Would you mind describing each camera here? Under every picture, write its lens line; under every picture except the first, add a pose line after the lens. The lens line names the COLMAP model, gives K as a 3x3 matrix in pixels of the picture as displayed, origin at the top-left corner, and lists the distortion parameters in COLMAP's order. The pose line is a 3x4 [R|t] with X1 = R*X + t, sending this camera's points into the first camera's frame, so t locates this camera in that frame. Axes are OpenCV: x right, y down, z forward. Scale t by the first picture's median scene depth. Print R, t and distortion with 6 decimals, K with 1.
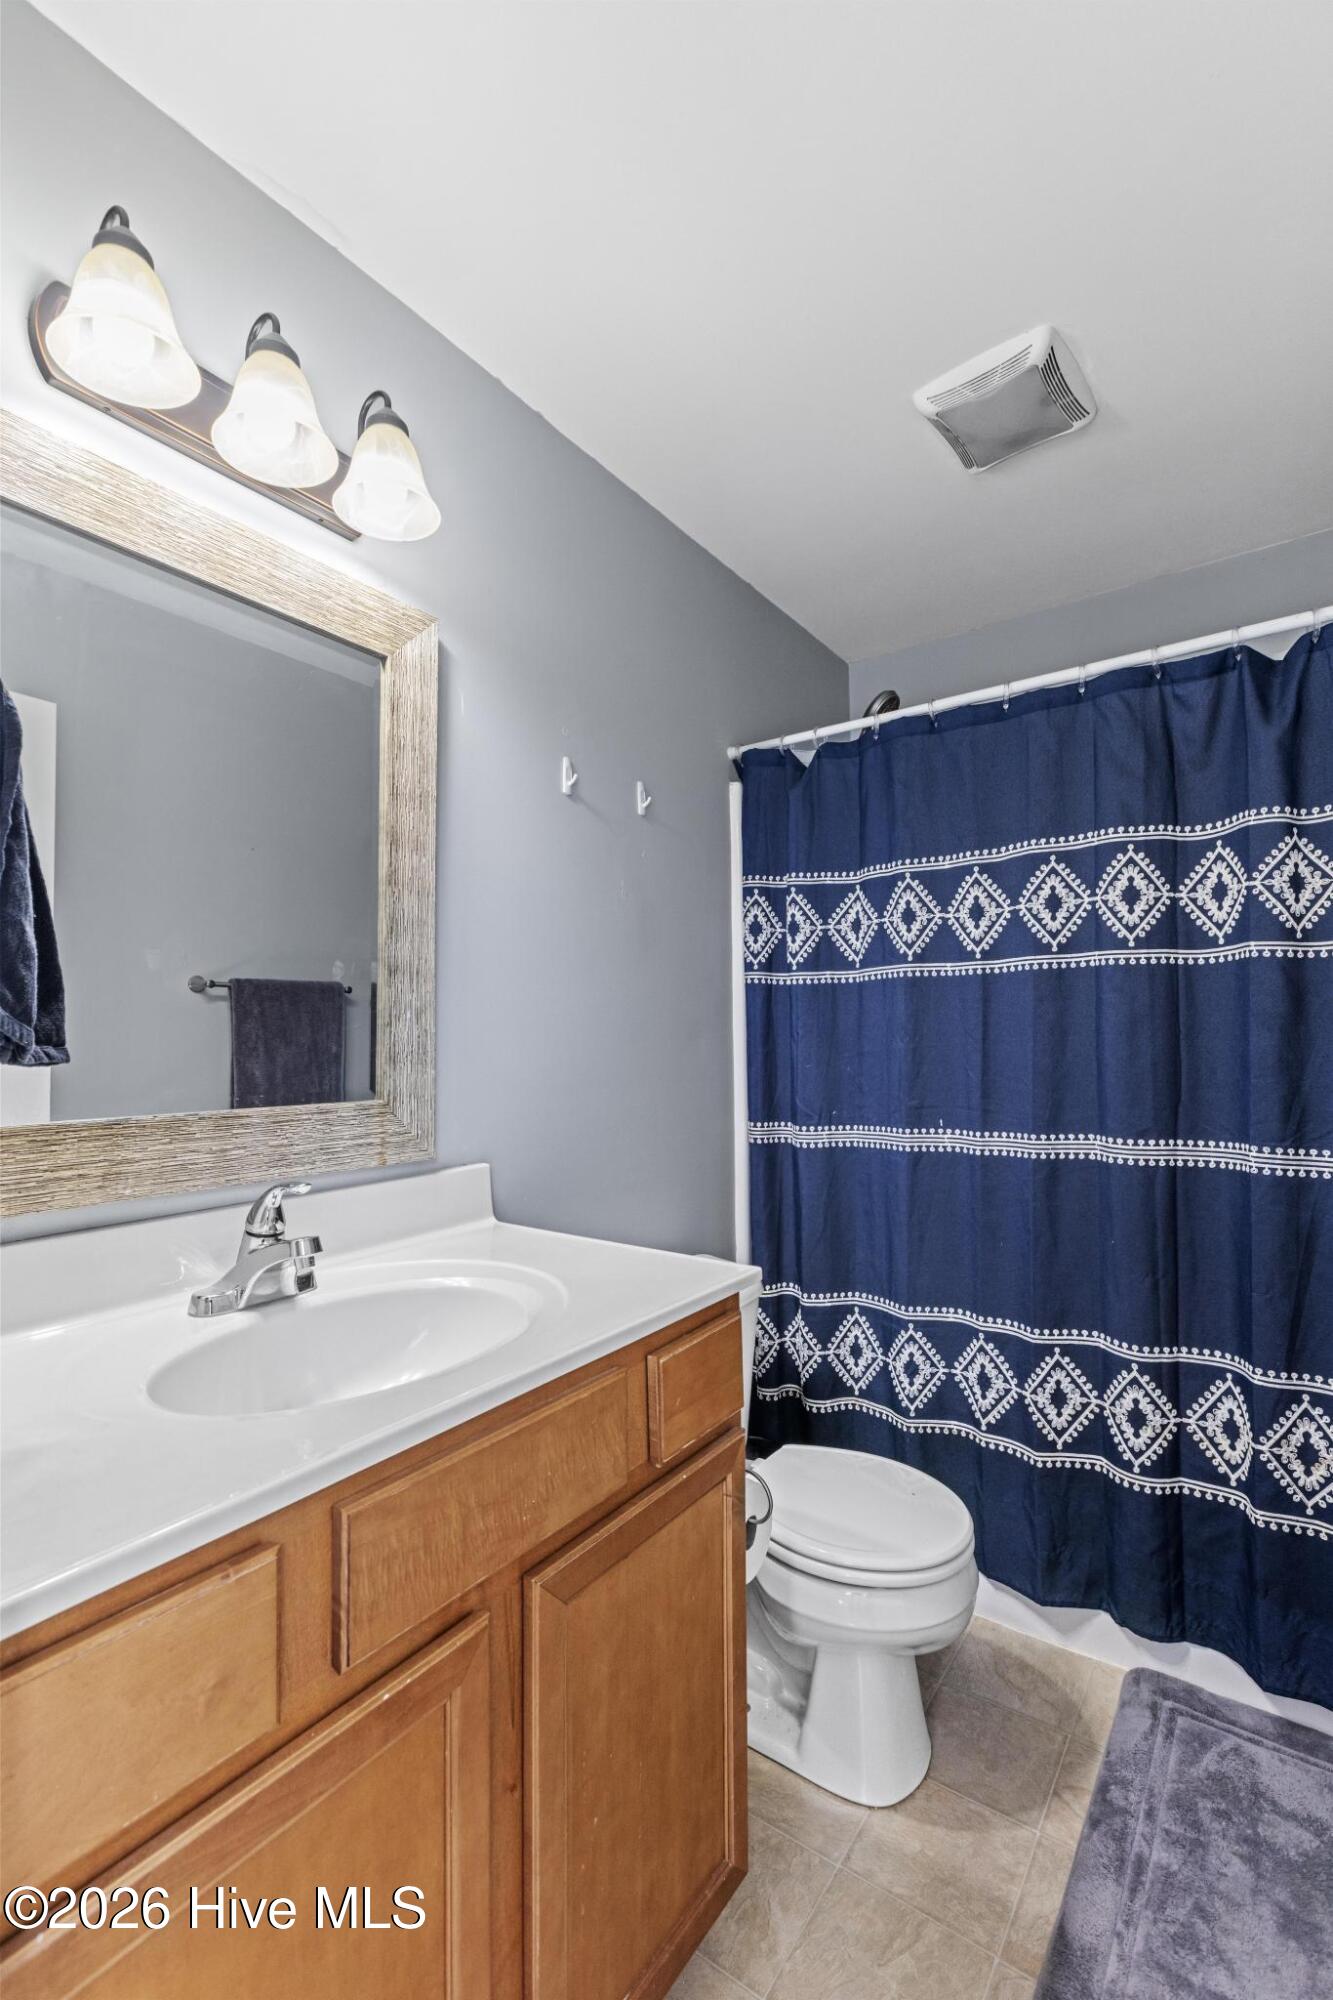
lens RADIAL K [[905.9, 0, 652.8], [0, 905.9, 997.7], [0, 0, 1]] dist [0.004642, -0.001912]
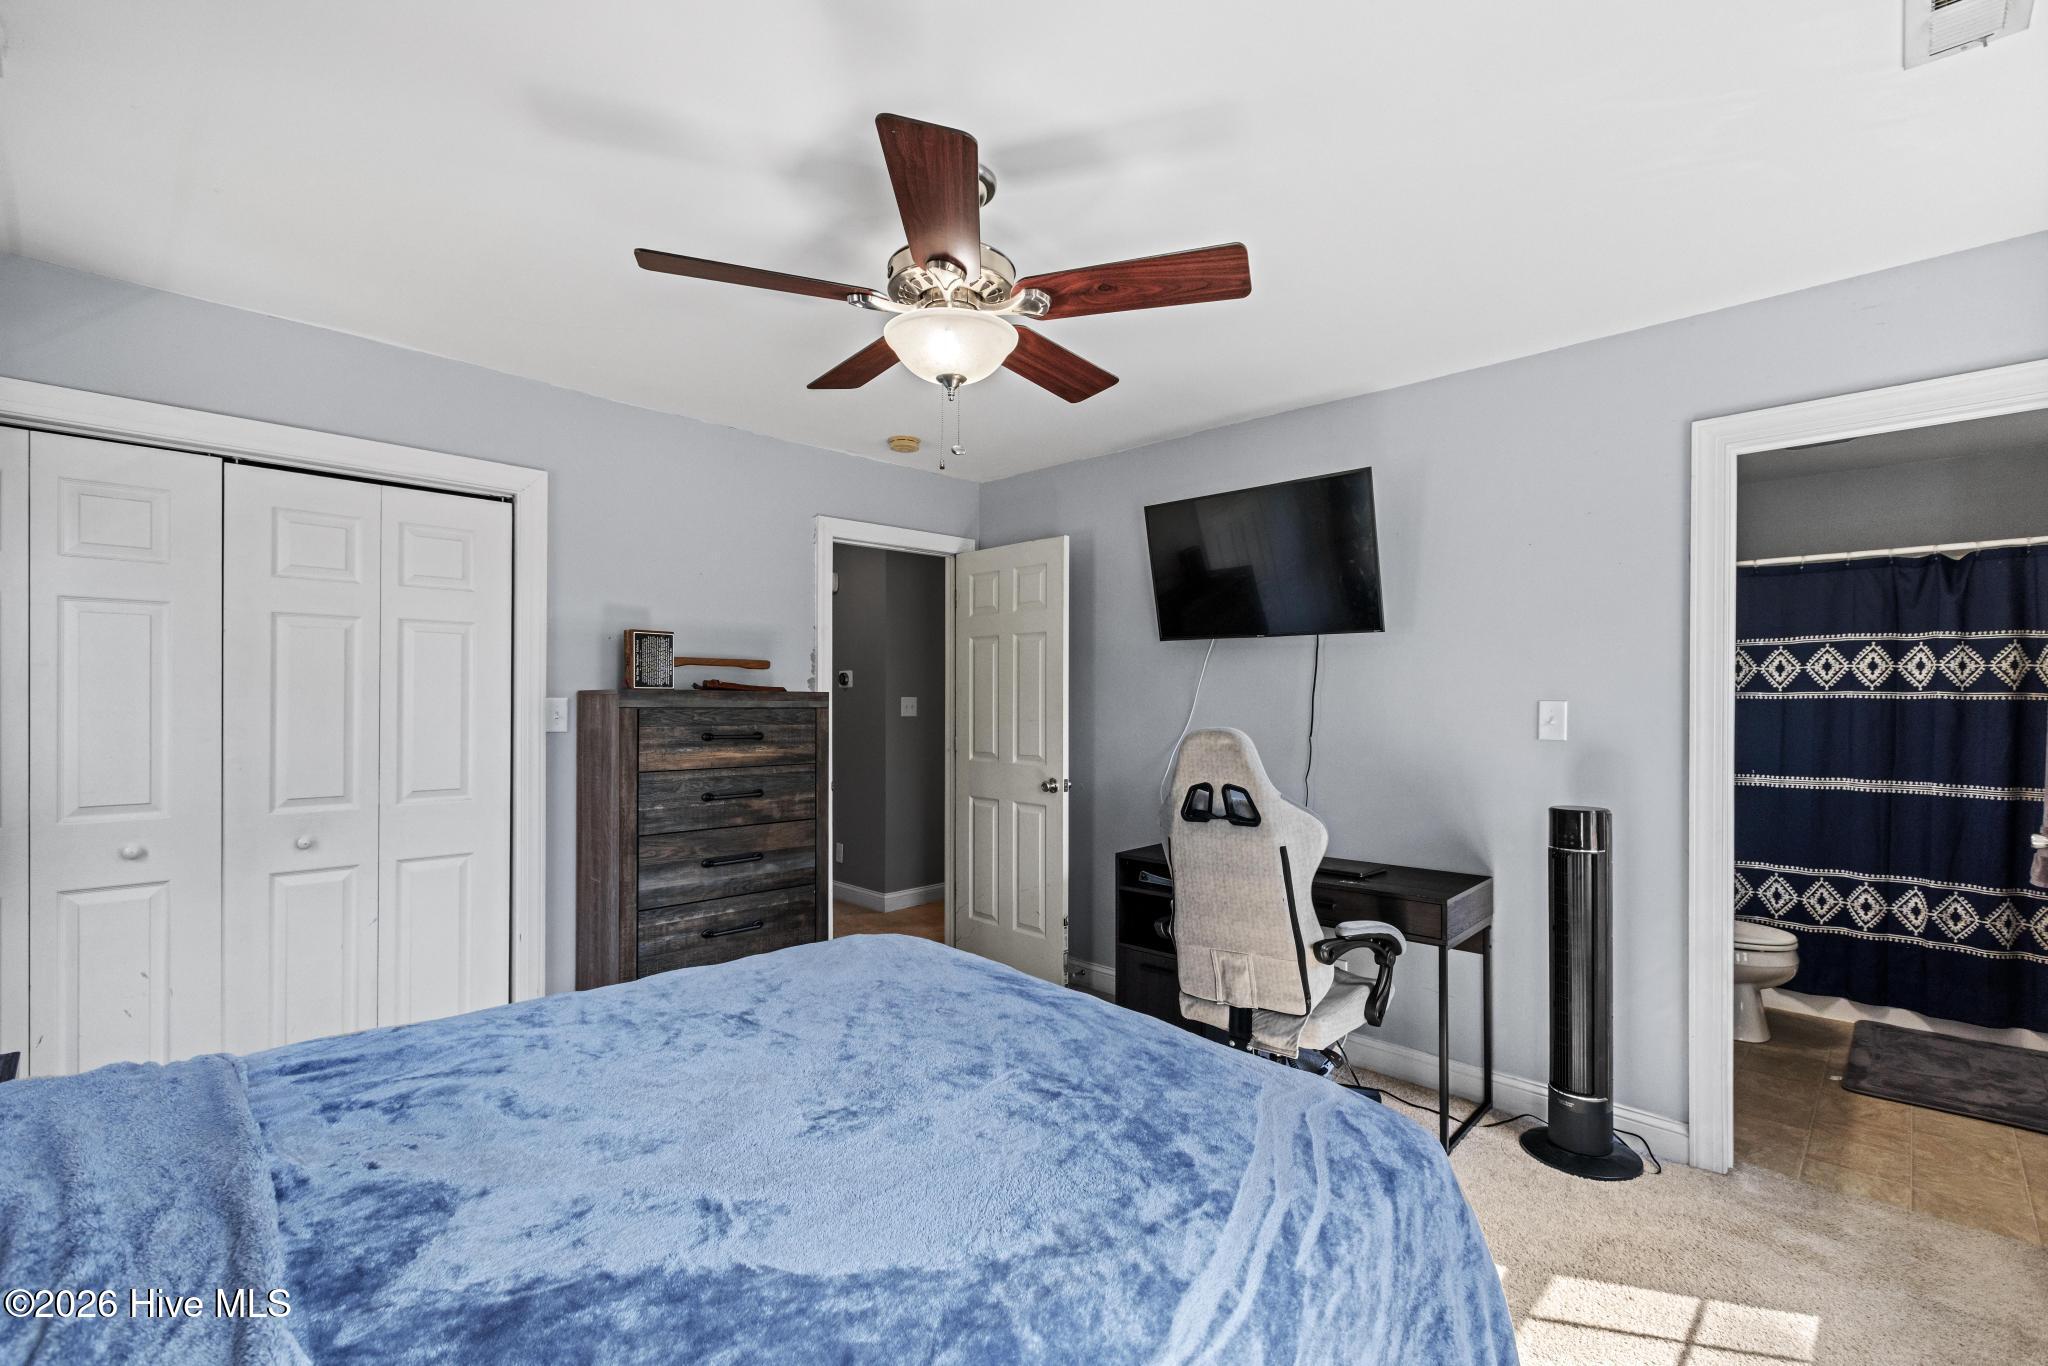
lens RADIAL K [[927.6, 0, 1034.2], [0, 927.6, 695.8], [0, 0, 1]] dist [0.004642, -0.001912]
pose [[0.989592, 0.012678, -0.143343, -1.124306], [-0.006617, 0.999067, 0.042681, -0.125300], [0.143751, -0.041288, 0.988752, -1.467261]]
